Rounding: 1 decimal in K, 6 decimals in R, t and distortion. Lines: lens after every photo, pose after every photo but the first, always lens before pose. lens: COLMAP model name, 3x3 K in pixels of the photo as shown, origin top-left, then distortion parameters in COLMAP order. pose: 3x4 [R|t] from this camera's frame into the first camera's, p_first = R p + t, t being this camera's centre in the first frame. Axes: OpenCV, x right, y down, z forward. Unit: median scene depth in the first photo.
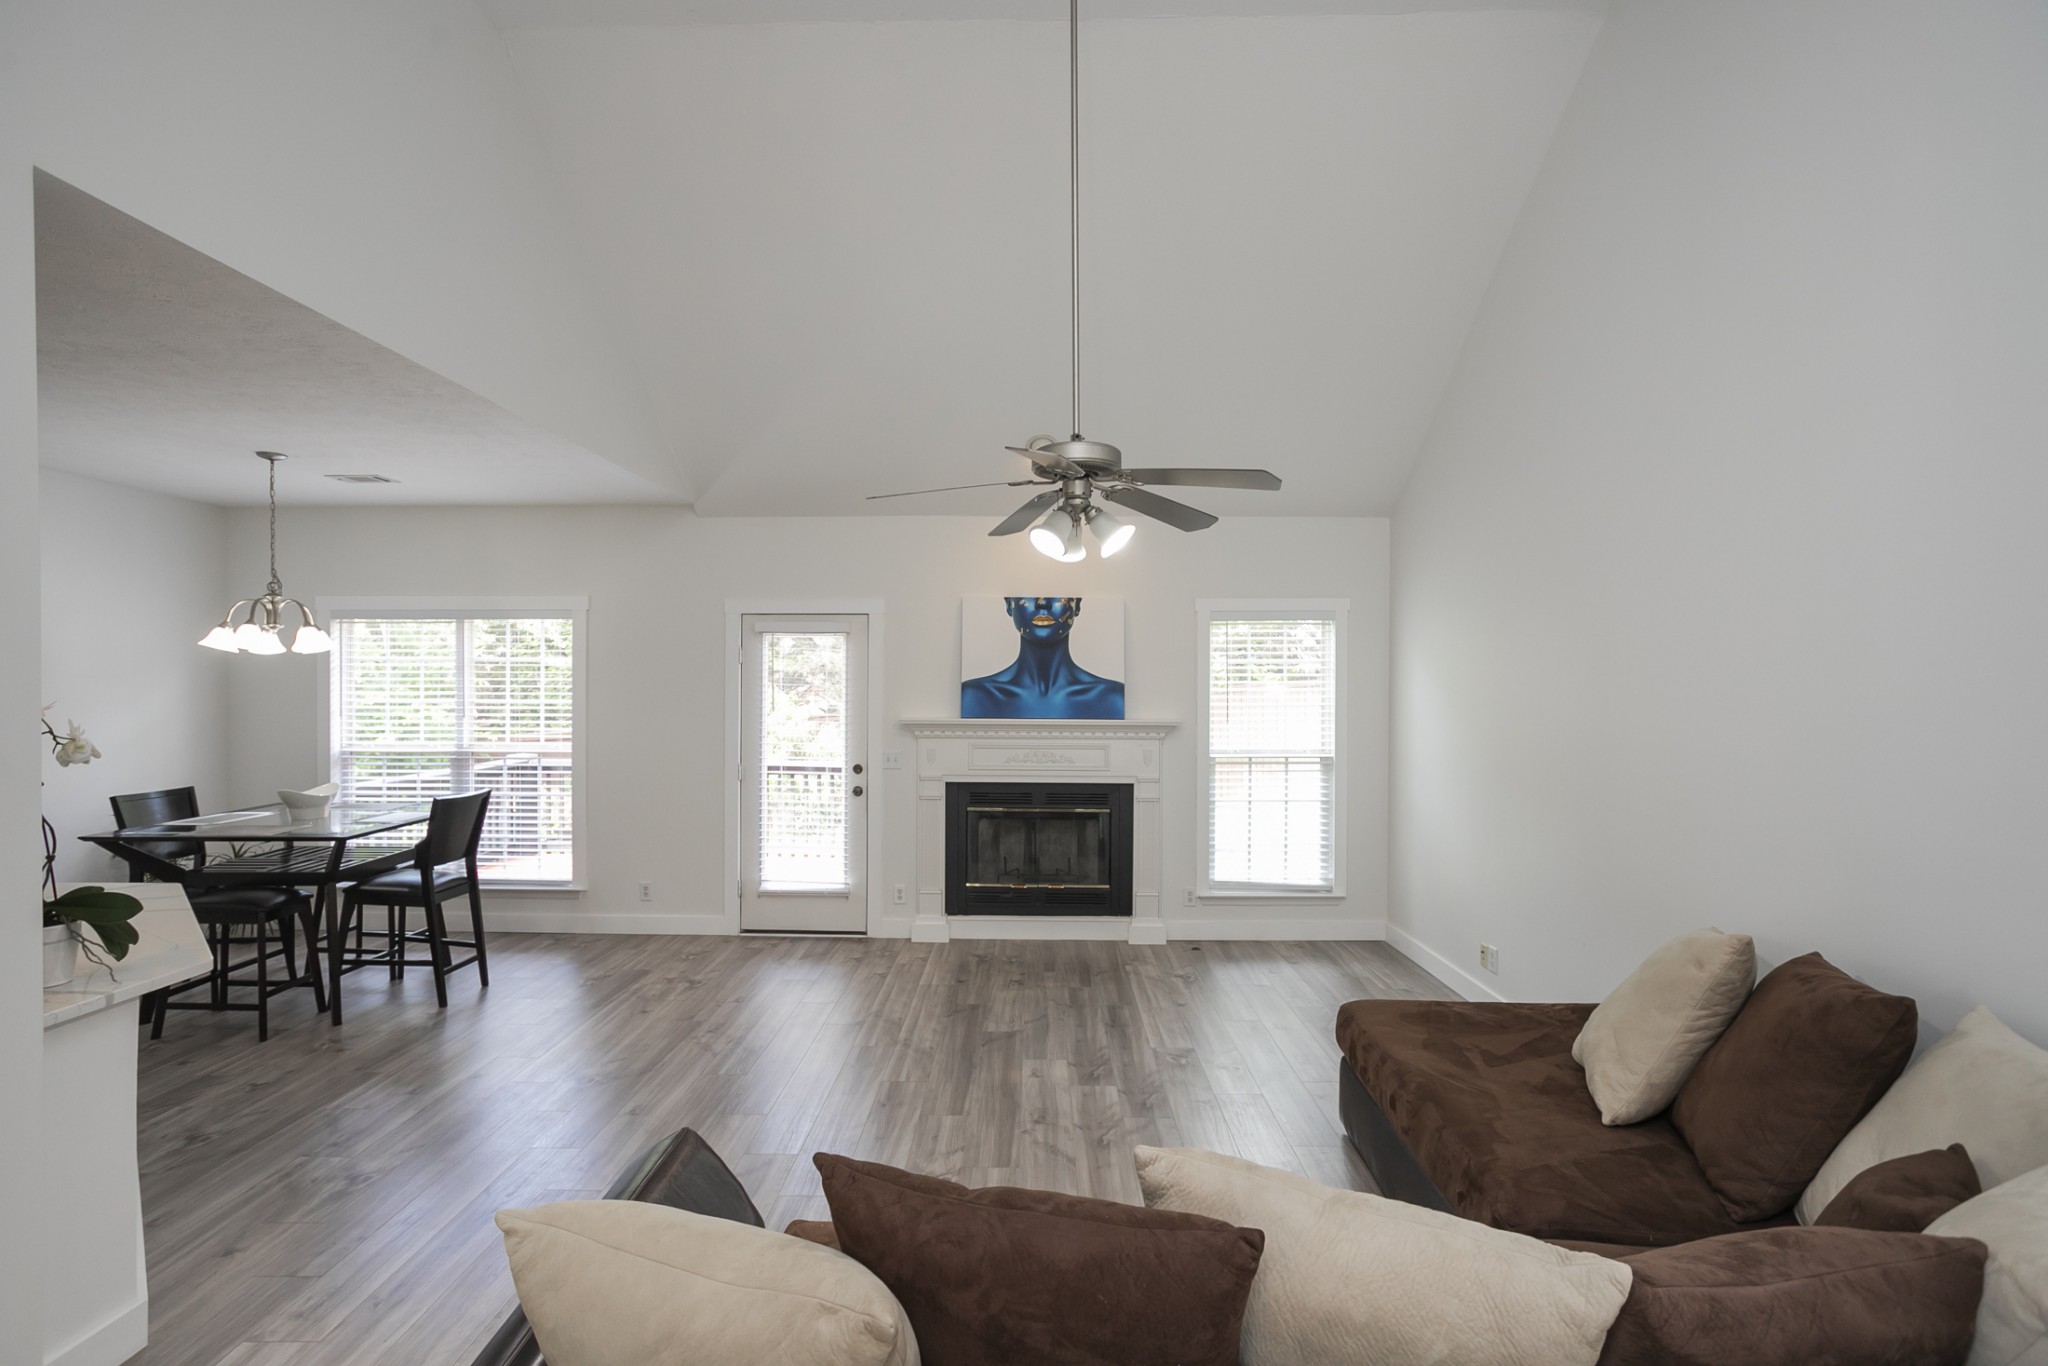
lens RADIAL K [[960.8, 0, 989.8], [0, 960.8, 698.0], [0, 0, 1]] dist [-0.027507, 0.012891]
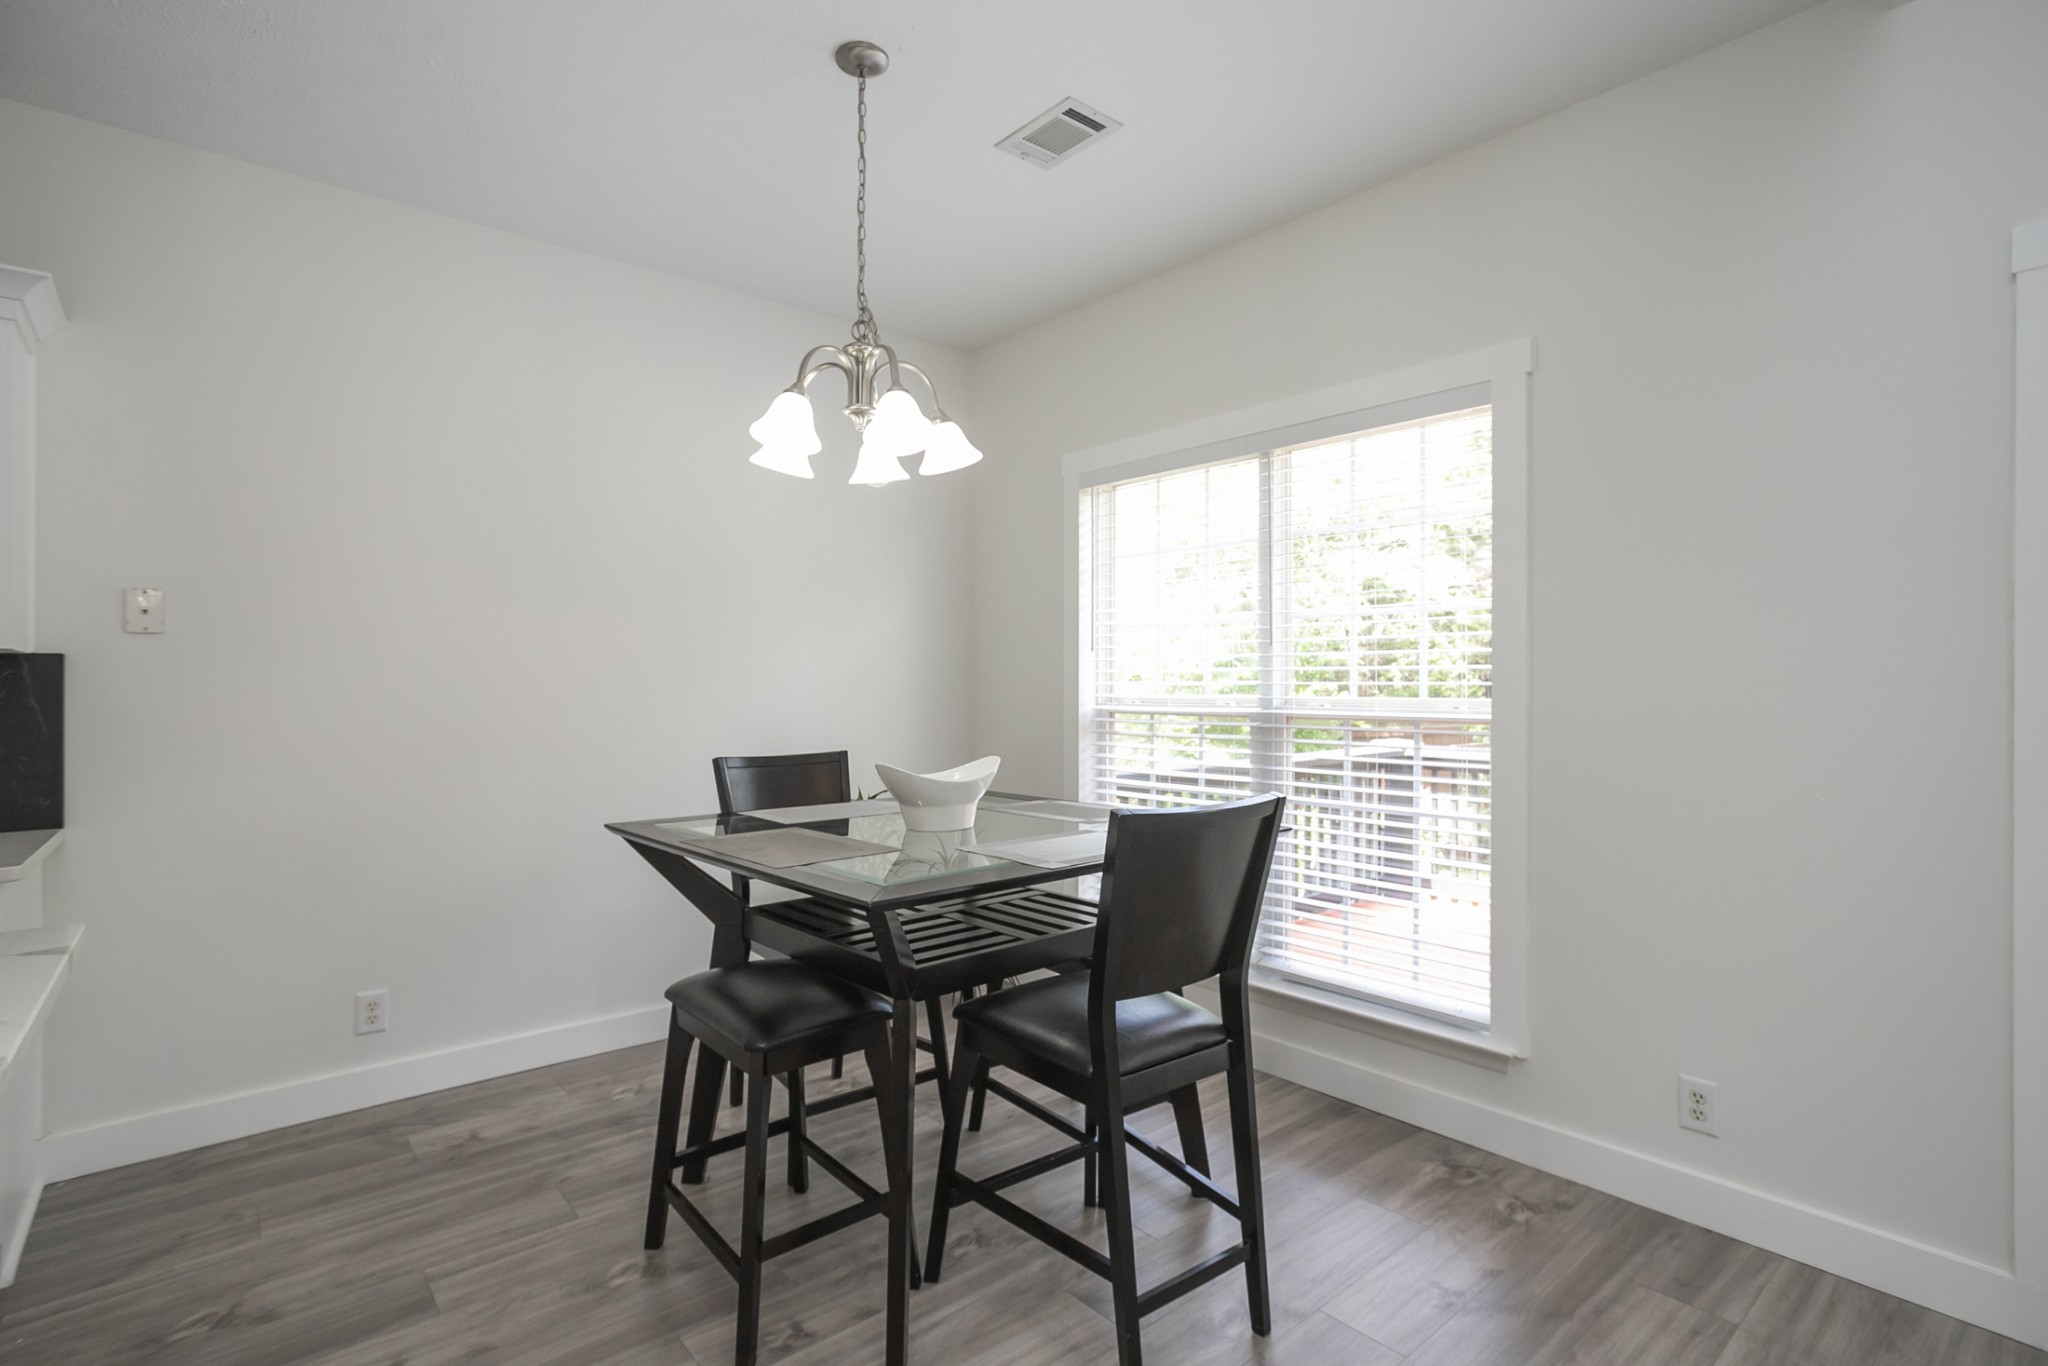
lens RADIAL K [[960.8, 0, 1032.8], [0, 960.8, 694.5], [0, 0, 1]] dist [-0.027507, 0.012891]
pose [[0.678183, 0.001098, -0.734893, -0.275520], [-0.006972, 0.999963, -0.004940, 0.051805], [0.734860, 0.008473, 0.678166, 0.587383]]
